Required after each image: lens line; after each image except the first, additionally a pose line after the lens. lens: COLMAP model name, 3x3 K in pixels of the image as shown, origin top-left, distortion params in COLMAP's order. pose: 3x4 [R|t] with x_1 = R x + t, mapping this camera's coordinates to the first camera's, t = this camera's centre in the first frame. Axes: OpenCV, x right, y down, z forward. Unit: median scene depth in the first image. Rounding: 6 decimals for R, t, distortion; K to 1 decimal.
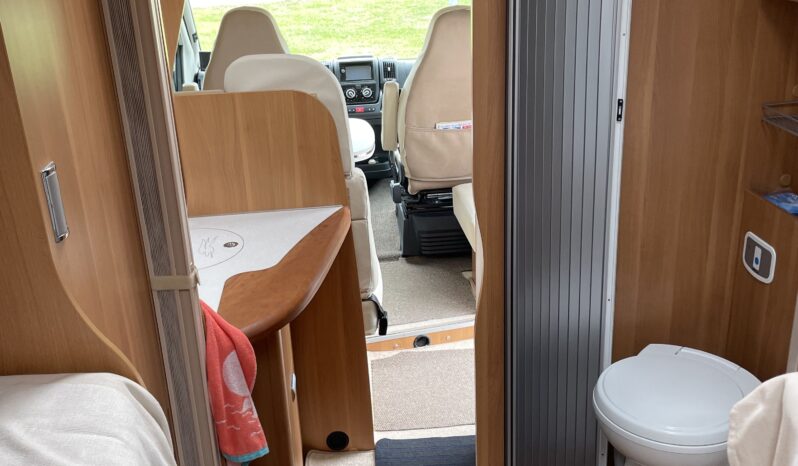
lens RADIAL K [[817.4, 0, 399.5], [0, 817.4, 234.3], [0, 0, 1]] dist [0.076434, 0.000000]
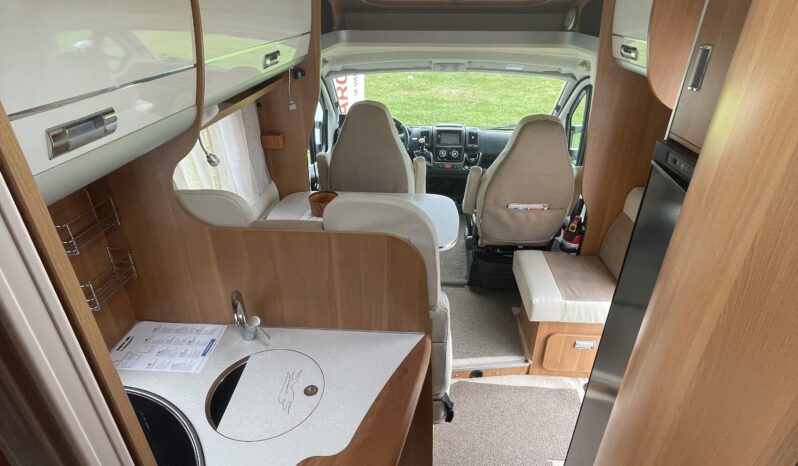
lens RADIAL K [[433.8, 0, 397.1], [0, 433.8, 227.1], [0, 0, 1]] dist [-0.000499, 0.000226]
pose [[0.985068, 0.115806, -0.127397, -0.042561], [-0.098825, 0.986259, 0.132389, -0.210646], [0.140978, -0.117823, 0.982977, 0.395015]]
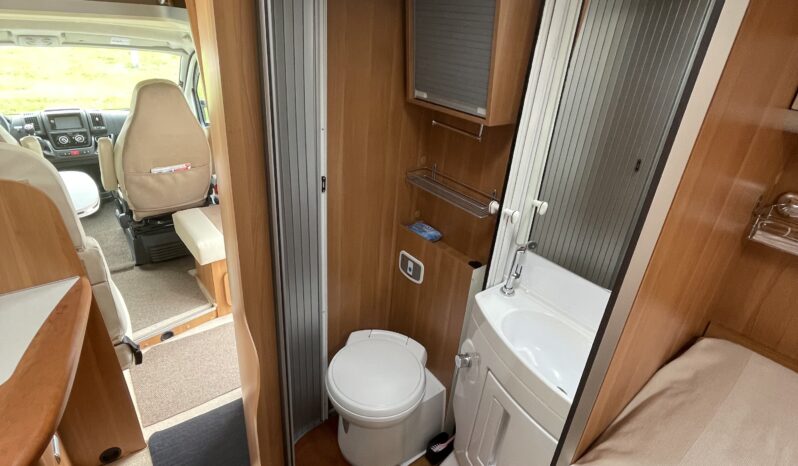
lens RADIAL K [[433.8, 0, 400.2], [0, 433.8, 231.8], [0, 0, 1]] dist [-0.000499, 0.000226]
pose [[0.831113, -0.149880, 0.535525, -0.012692], [0.091655, 0.986745, 0.133920, -0.114651], [-0.548499, -0.062220, 0.833833, 0.247295]]
